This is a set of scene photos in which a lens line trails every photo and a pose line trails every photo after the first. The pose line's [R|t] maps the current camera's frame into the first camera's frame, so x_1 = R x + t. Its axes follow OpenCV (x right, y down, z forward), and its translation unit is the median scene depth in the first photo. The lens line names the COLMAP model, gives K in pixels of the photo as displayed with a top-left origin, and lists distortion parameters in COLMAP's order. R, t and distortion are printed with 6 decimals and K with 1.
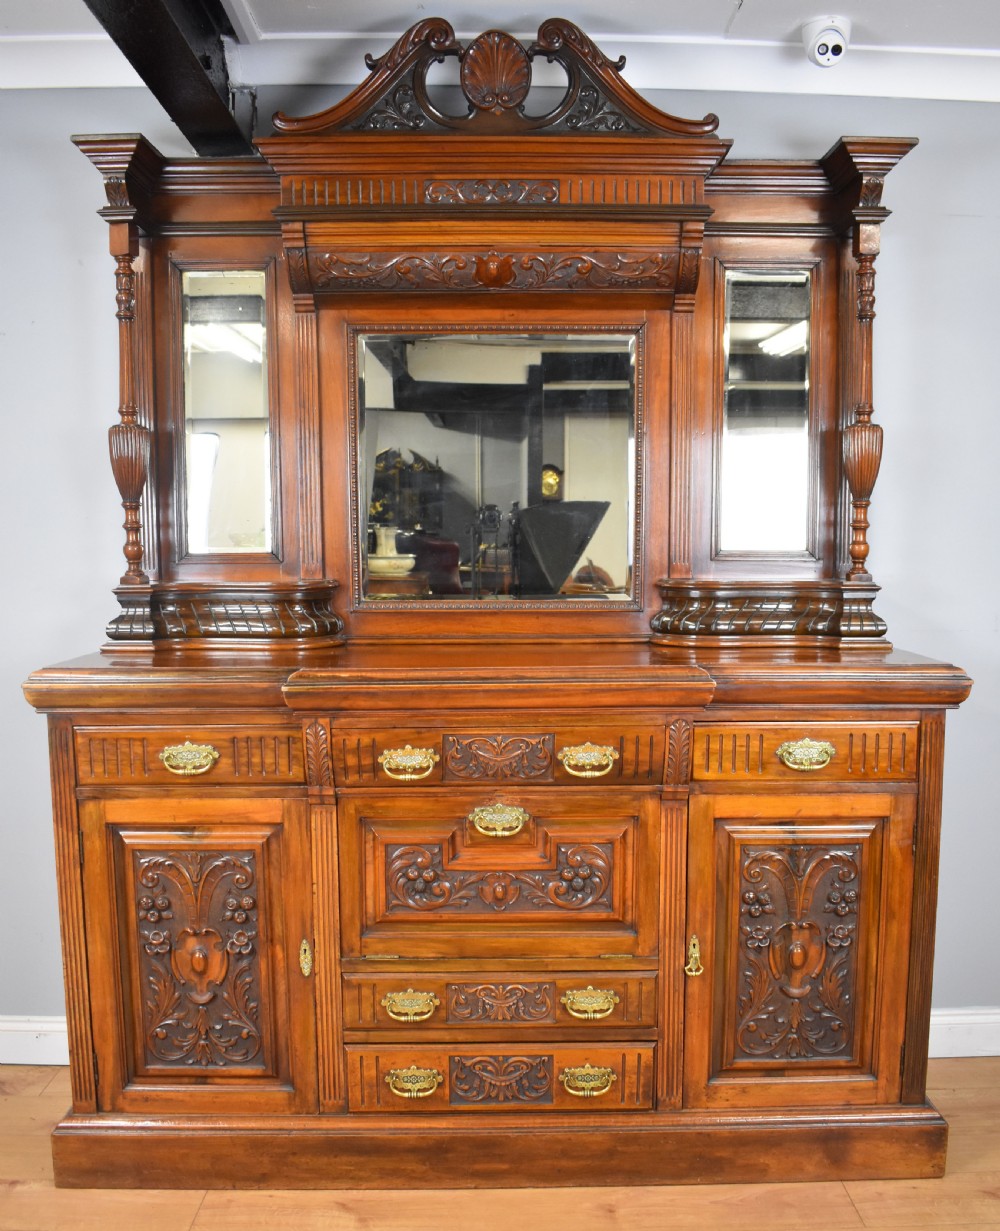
lens RADIAL K [[1254.5, 0, 522.2], [0, 1254.5, 665.4], [0, 0, 1]] dist [-0.094672, 0.000000]
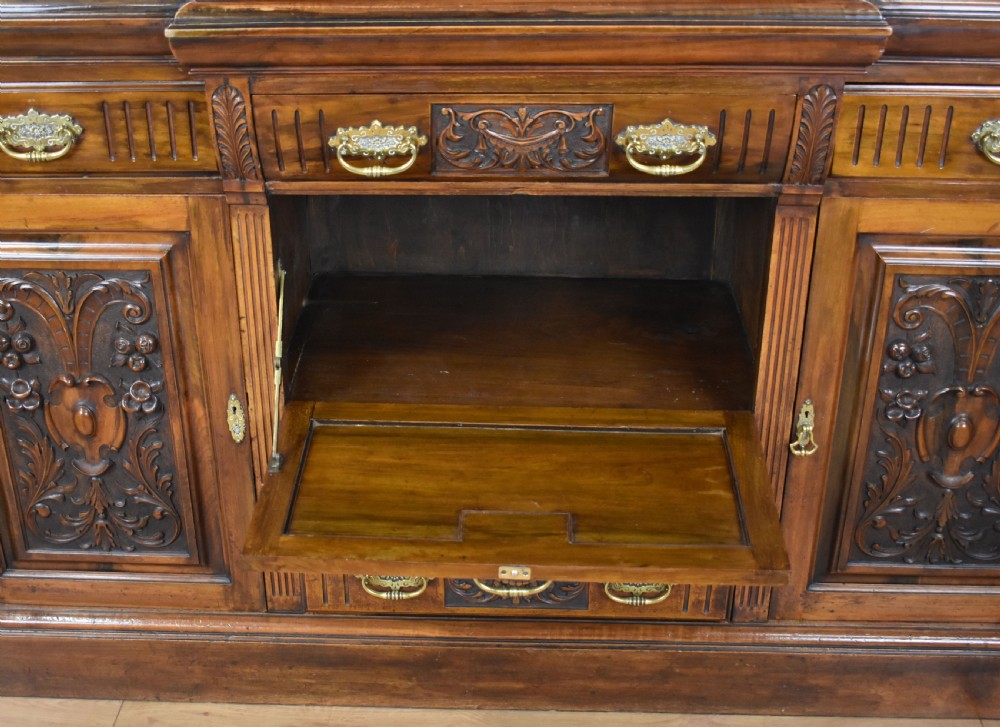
lens RADIAL K [[1352.4, 0, 452.5], [0, 1352.4, 374.4], [0, 0, 1]] dist [-0.058456, 0.000000]
pose [[0.997563, 0.025199, -0.065063, -0.006060], [0.000295, 0.930972, 0.365089, -0.060887], [0.069772, -0.364219, 0.928696, 0.320933]]
